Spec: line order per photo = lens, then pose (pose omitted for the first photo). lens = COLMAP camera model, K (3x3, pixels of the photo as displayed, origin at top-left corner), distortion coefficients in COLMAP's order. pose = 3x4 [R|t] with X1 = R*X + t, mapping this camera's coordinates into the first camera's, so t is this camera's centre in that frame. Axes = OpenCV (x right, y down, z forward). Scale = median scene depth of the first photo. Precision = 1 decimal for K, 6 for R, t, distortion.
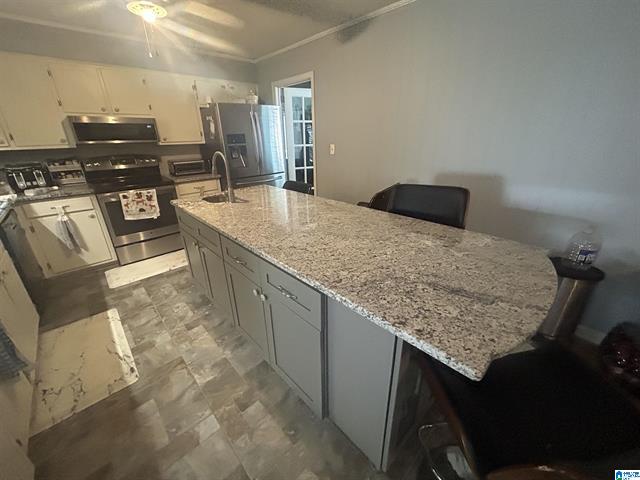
lens RADIAL K [[258.9, 0, 319.1], [0, 258.9, 237.8], [0, 0, 1]] dist [0.002719, -0.000888]
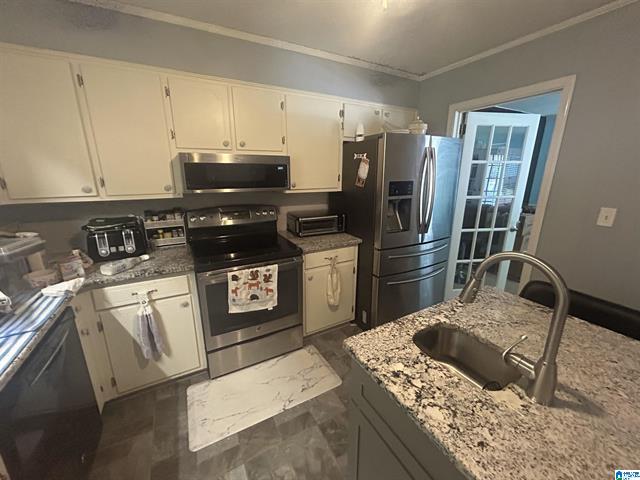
lens RADIAL K [[258.9, 0, 317.5], [0, 258.9, 239.3], [0, 0, 1]] dist [0.002719, -0.000888]
pose [[0.965714, 0.084624, -0.245428, -0.406930], [-0.113581, 0.987824, -0.106318, -0.200431], [0.233442, 0.130549, 0.963567, 0.429972]]
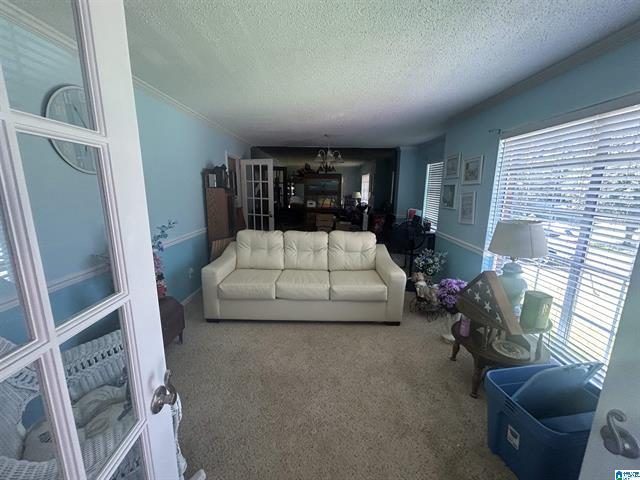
lens RADIAL K [[258.9, 0, 318.6], [0, 258.9, 240.0], [0, 0, 1]] dist [0.002719, -0.000888]
pose [[0.713324, 0.166997, -0.680647, 1.589970], [-0.283955, 0.956776, -0.062841, -0.235364], [0.640733, 0.238099, 0.729911, 0.430873]]
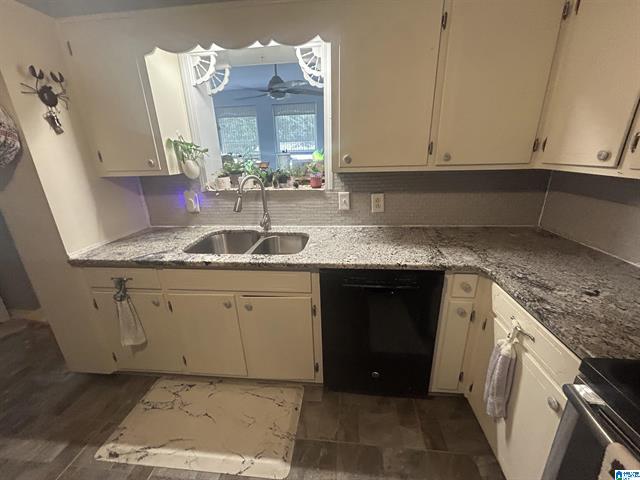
lens RADIAL K [[258.9, 0, 323.7], [0, 258.9, 238.3], [0, 0, 1]] dist [0.002719, -0.000888]
pose [[-0.754621, 0.240366, -0.610550, -0.516161], [-0.209898, 0.793168, 0.571688, -0.338680], [0.621683, 0.559561, -0.548089, 0.855081]]
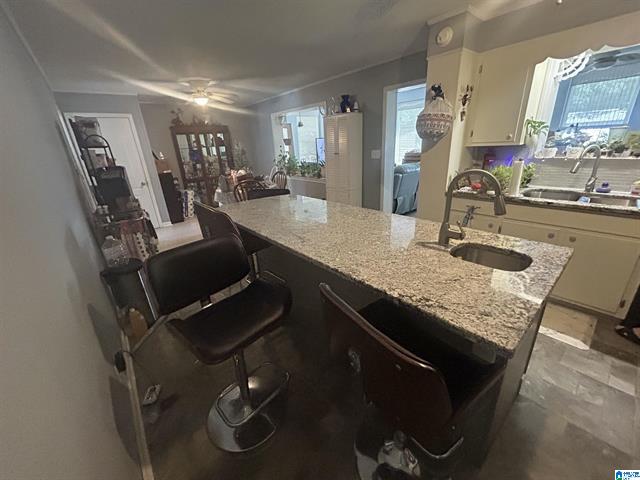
lens RADIAL K [[258.9, 0, 317.9], [0, 258.9, 238.1], [0, 0, 1]] dist [0.002719, -0.000888]
pose [[-0.995451, 0.043965, 0.084525, -0.055650], [0.089600, 0.733589, 0.673661, -0.456394], [-0.032389, 0.678170, -0.734191, 1.100295]]
